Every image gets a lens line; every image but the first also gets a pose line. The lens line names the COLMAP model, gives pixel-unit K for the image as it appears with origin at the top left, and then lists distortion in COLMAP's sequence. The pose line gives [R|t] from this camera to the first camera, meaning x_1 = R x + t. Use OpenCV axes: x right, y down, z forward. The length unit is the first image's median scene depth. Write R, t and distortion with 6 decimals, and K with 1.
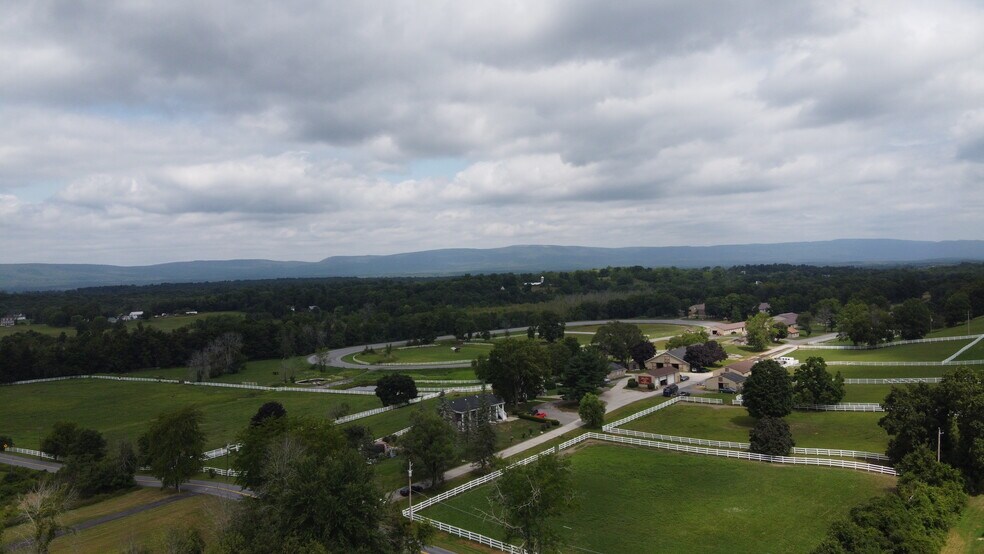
lens RADIAL K [[727.9, 0, 492.0], [0, 727.9, 277.0], [0, 0, 1]] dist [0.195702, -0.365525]
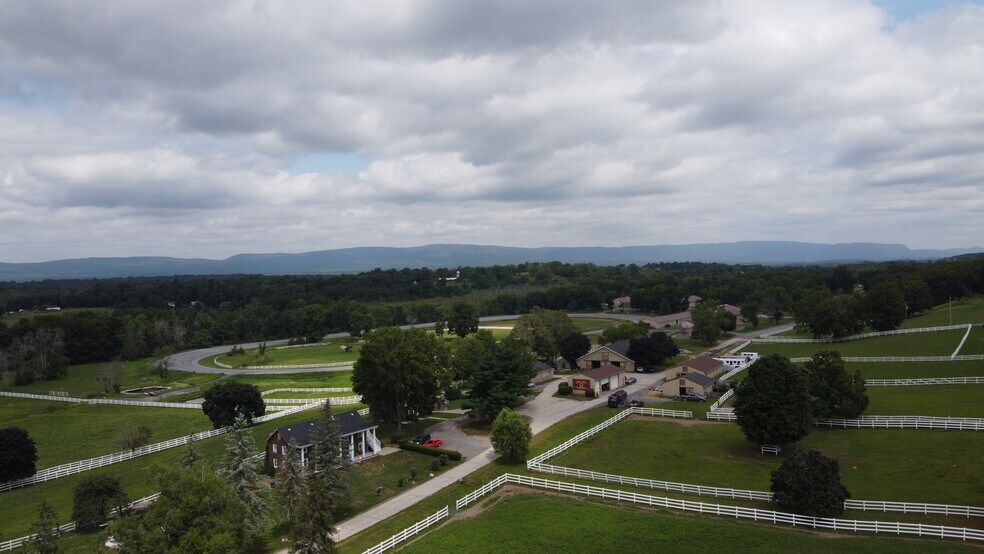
lens RADIAL K [[727.9, 0, 492.0], [0, 727.9, 277.0], [0, 0, 1]] dist [0.195702, -0.365525]
pose [[0.993679, 0.003341, 0.112207, 0.027158], [-0.003350, 0.999994, -0.000106, 0.024724], [-0.112207, -0.000271, 0.993685, 0.211146]]
